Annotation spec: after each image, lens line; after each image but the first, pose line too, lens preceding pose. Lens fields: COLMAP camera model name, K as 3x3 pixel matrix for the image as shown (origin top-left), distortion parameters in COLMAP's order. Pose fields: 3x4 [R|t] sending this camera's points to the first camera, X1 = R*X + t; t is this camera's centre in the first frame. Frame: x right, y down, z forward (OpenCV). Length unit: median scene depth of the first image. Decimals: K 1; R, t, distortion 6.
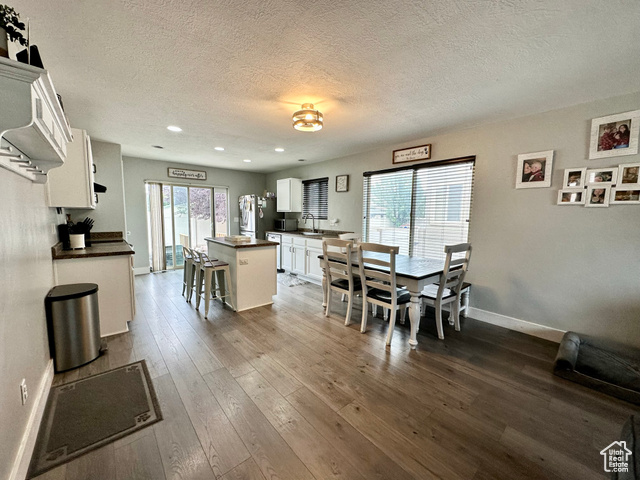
lens RADIAL K [[254.5, 0, 321.1], [0, 254.5, 239.1], [0, 0, 1]] dist [-0.001471, 0.000225]
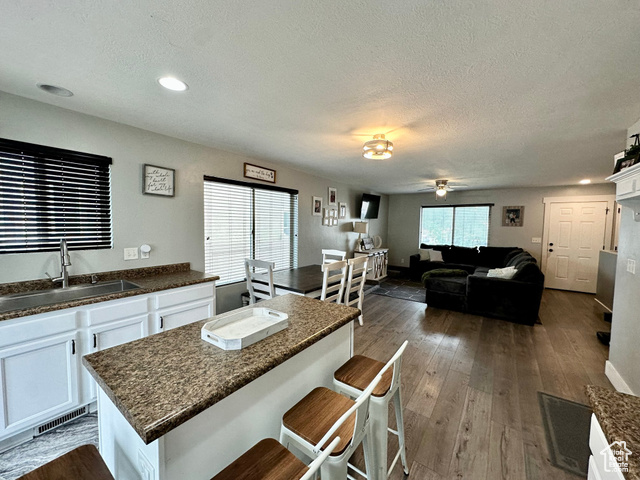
lens RADIAL K [[254.5, 0, 317.4], [0, 254.5, 239.5], [0, 0, 1]] dist [-0.001471, 0.000225]
pose [[-0.219758, -0.075165, 0.972654, -0.953601], [0.080618, 0.992218, 0.094891, -0.201544], [-0.972218, 0.099267, -0.211989, 1.377834]]
